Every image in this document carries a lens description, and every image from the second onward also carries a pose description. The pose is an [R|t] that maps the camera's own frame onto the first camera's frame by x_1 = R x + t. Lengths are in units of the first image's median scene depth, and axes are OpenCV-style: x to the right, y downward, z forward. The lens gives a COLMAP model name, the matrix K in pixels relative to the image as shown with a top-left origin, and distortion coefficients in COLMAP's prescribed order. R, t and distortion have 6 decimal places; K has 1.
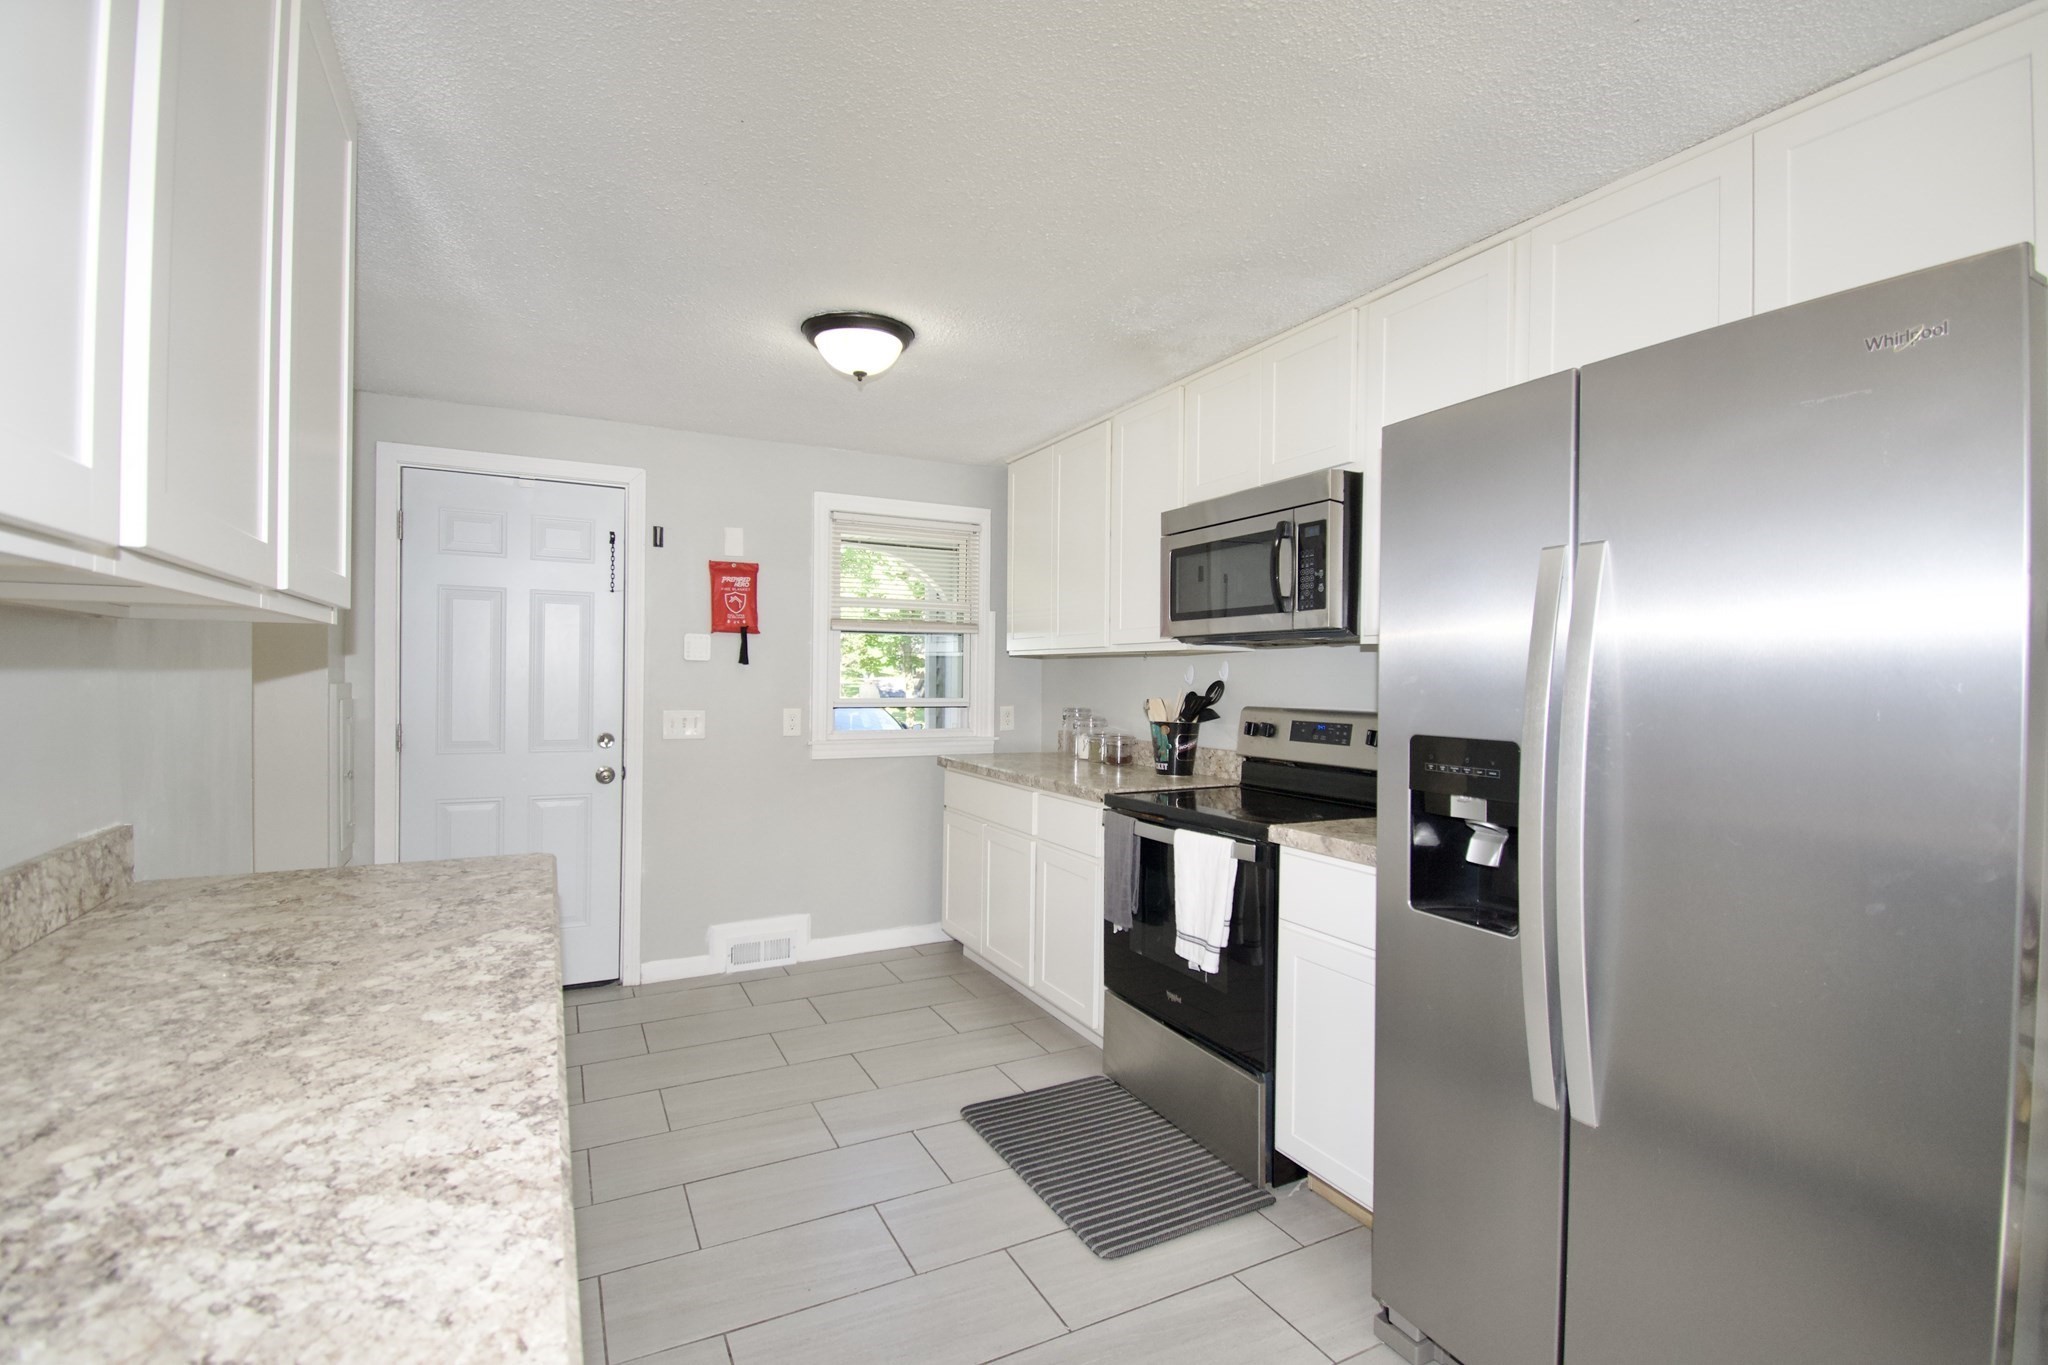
lens RADIAL K [[896.4, 0, 1060.2], [0, 896.4, 686.8], [0, 0, 1]] dist [0.001377, -0.015943]
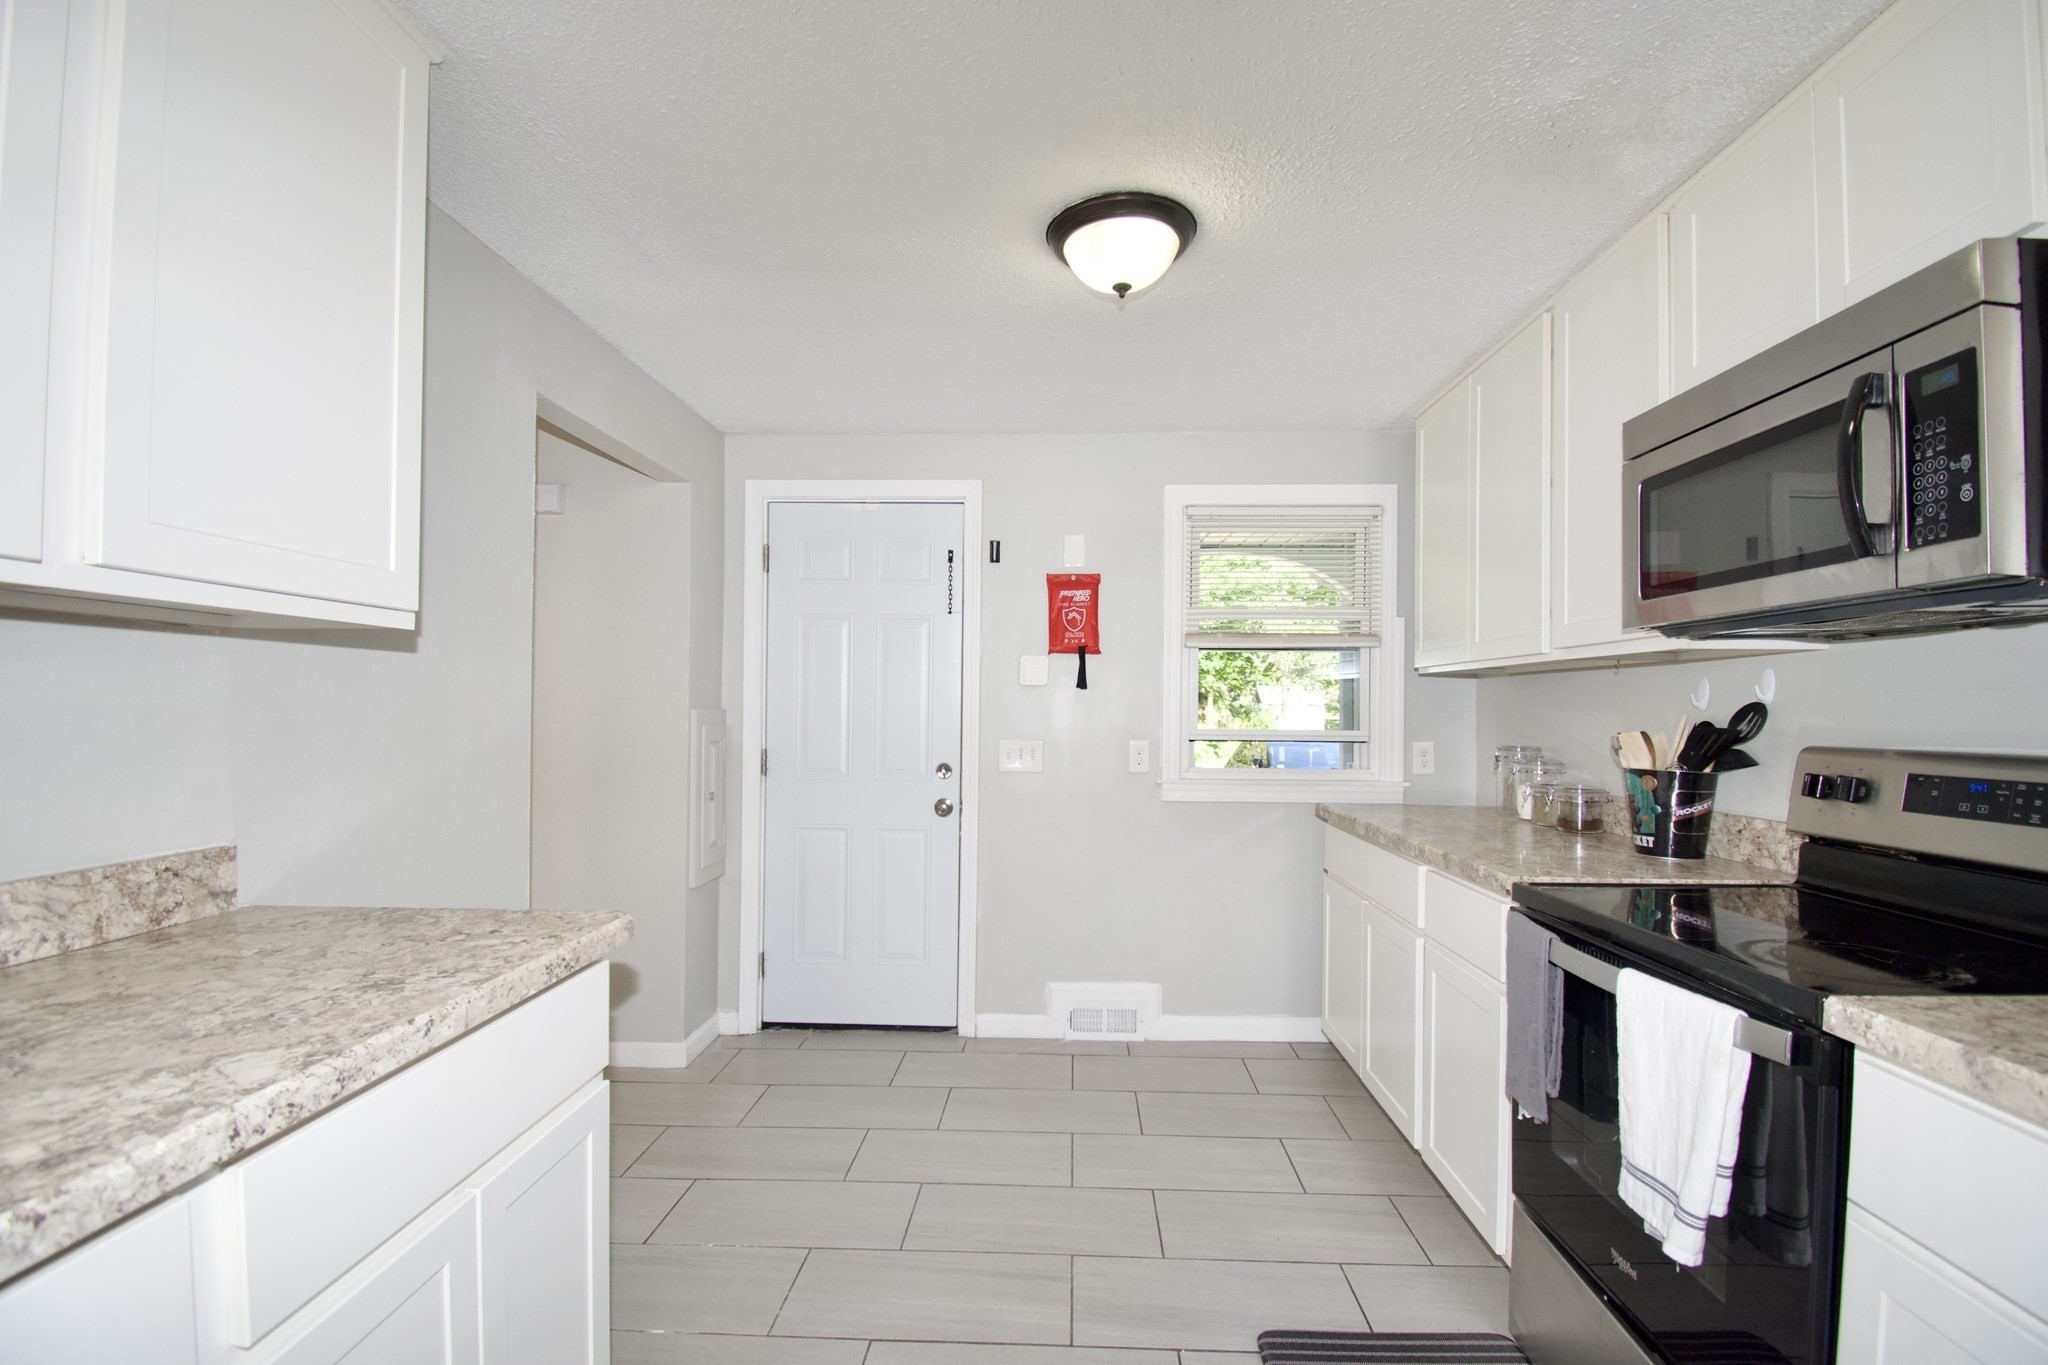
lens RADIAL K [[896.4, 0, 1061.6], [0, 896.4, 707.0], [0, 0, 1]] dist [0.001377, -0.015943]
pose [[0.860577, -0.005299, -0.509293, 0.090569], [-0.003666, 0.999856, -0.016599, 0.008485], [0.509307, 0.016152, 0.860433, 0.282004]]
